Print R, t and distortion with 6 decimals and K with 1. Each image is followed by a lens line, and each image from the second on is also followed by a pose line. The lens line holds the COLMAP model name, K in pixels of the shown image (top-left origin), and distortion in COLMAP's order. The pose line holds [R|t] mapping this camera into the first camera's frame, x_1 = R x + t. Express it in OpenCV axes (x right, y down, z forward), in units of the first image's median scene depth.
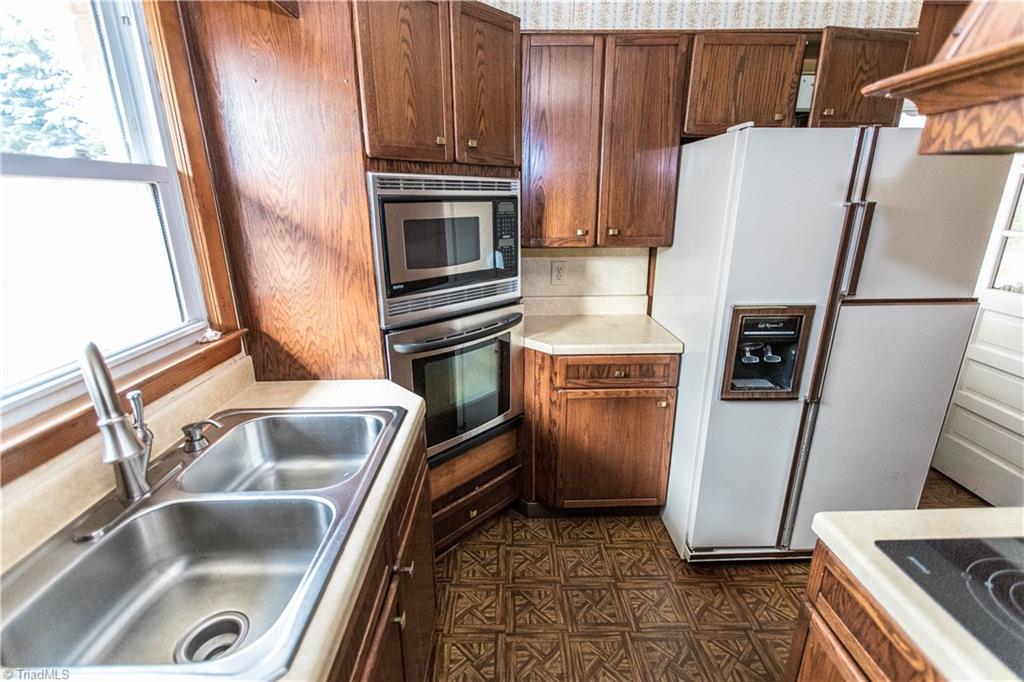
lens RADIAL K [[465.2, 0, 515.1], [0, 465.2, 342.0], [0, 0, 1]] dist [-0.001910, 0.000504]
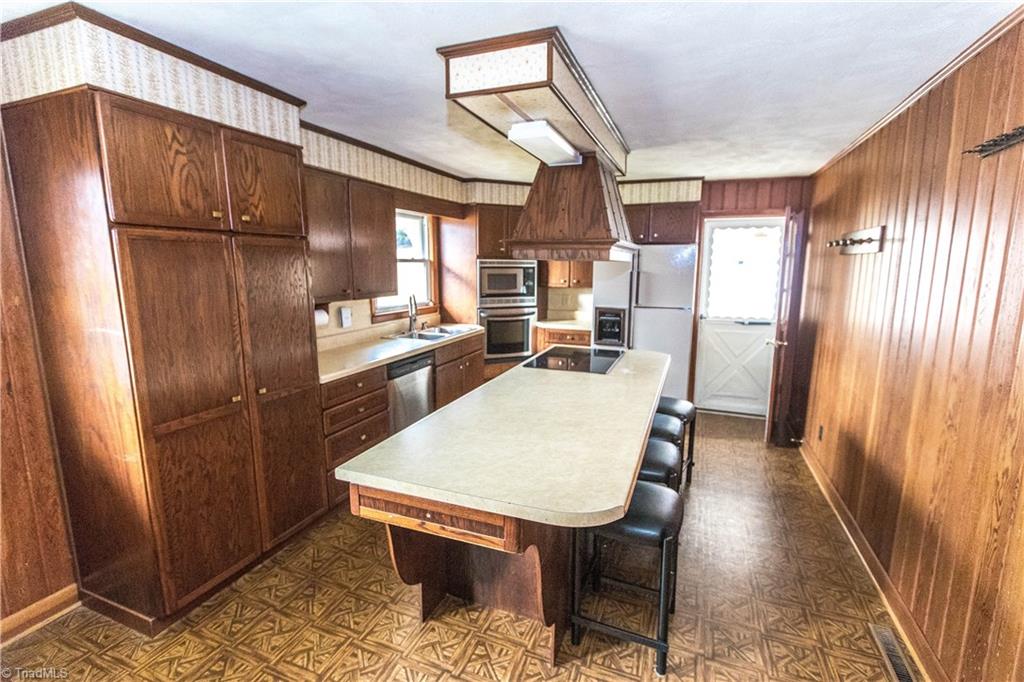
lens RADIAL K [[465.2, 0, 514.0], [0, 465.2, 340.1], [0, 0, 1]] dist [-0.001910, 0.000504]
pose [[0.919297, 0.072761, -0.386780, 0.972376], [-0.124177, 0.986186, -0.109620, 0.416497], [0.373461, 0.148802, 0.915633, -1.449784]]
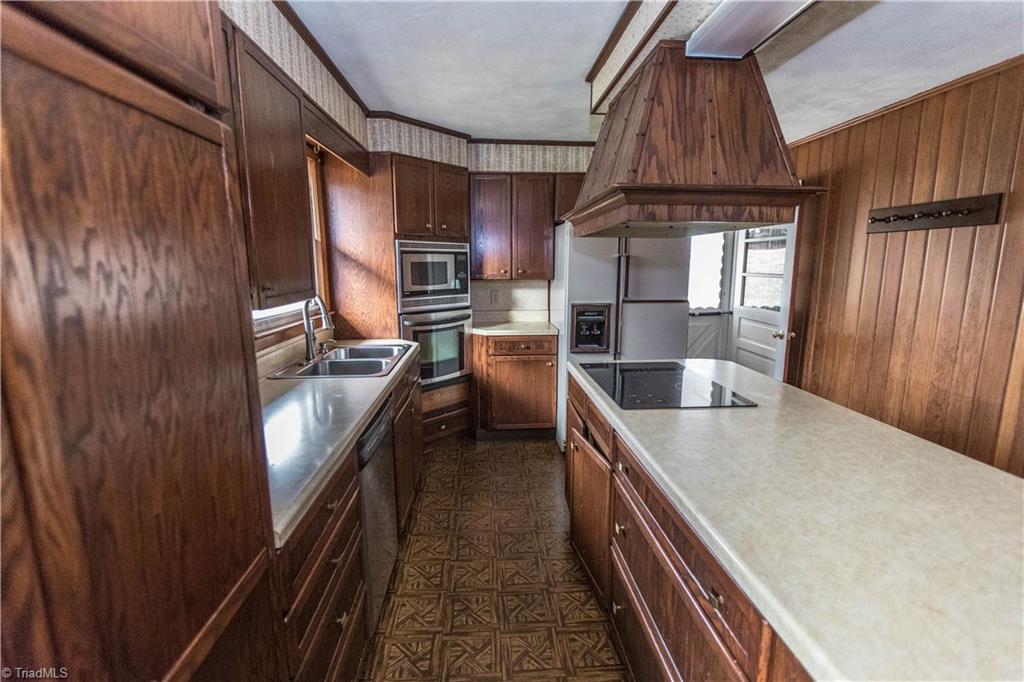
lens RADIAL K [[465.2, 0, 513.1], [0, 465.2, 337.5], [0, 0, 1]] dist [-0.001910, 0.000504]
pose [[0.998916, -0.003278, 0.046444, 0.104094], [0.009627, 0.990504, -0.137150, 0.307598], [-0.045553, 0.137448, 0.989461, -0.878531]]
